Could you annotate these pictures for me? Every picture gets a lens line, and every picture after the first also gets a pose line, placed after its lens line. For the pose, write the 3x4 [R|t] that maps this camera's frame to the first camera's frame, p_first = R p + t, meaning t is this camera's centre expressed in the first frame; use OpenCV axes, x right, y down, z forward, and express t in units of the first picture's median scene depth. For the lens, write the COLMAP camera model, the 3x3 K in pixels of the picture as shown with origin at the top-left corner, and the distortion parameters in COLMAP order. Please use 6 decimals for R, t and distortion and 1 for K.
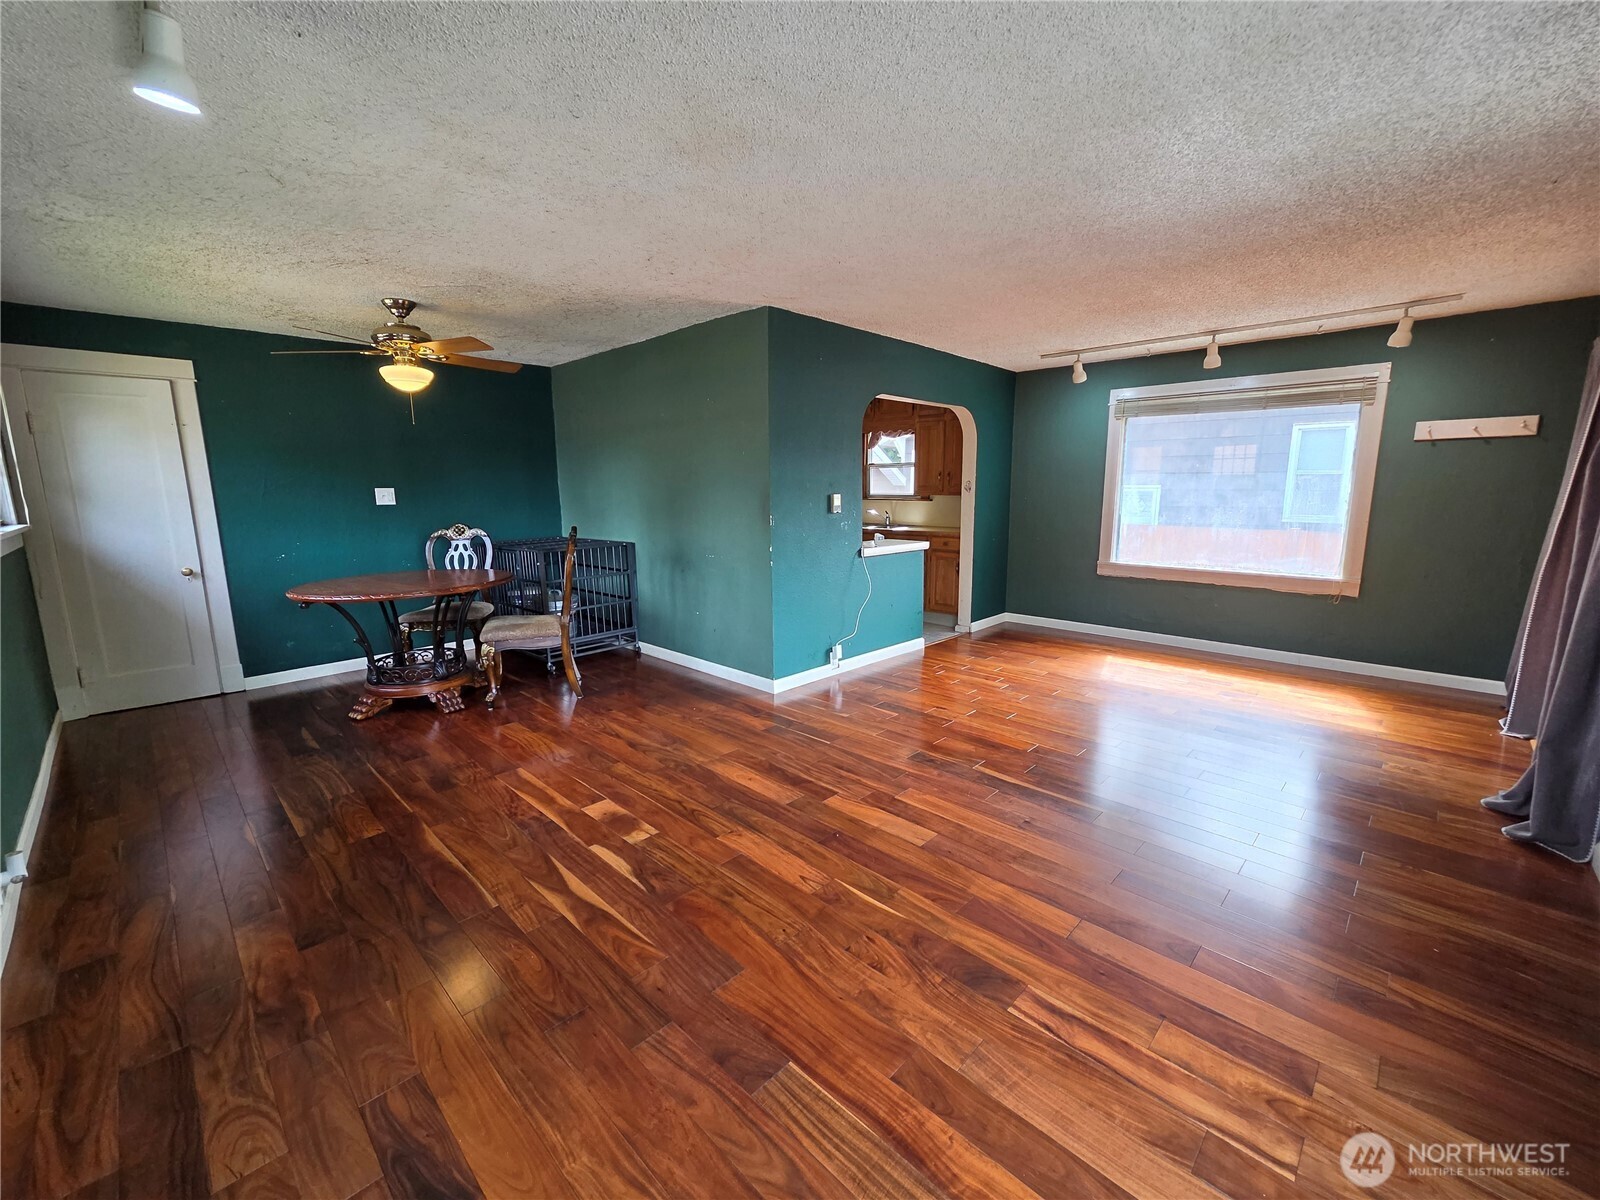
lens RADIAL K [[654.5, 0, 804.0], [0, 654.5, 596.2], [0, 0, 1]] dist [0.000058, -0.000135]
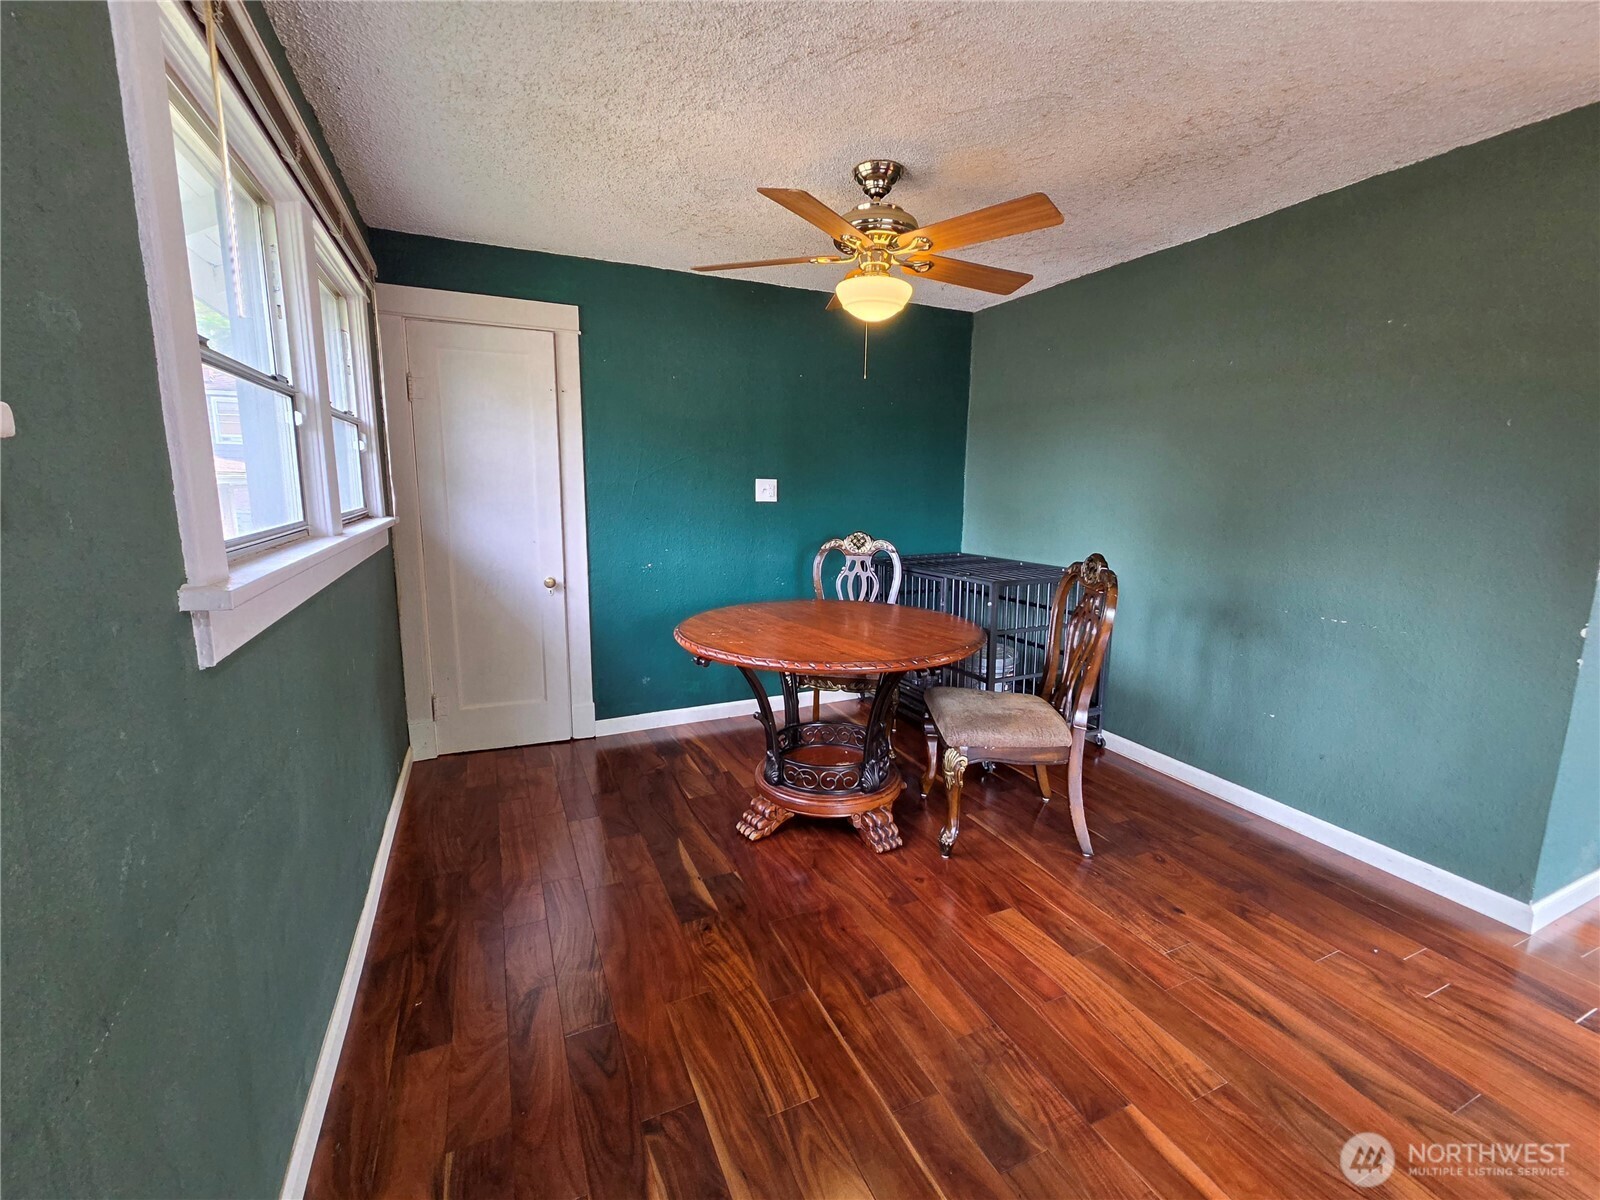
lens RADIAL K [[673.6, 0, 801.0], [0, 673.6, 591.5], [0, 0, 1]] dist [0.002230, 0.000128]
pose [[0.933225, 0.081184, -0.349999, -0.395764], [-0.083177, 0.996491, 0.009360, -0.059214], [0.349531, 0.020377, 0.936703, 0.367642]]
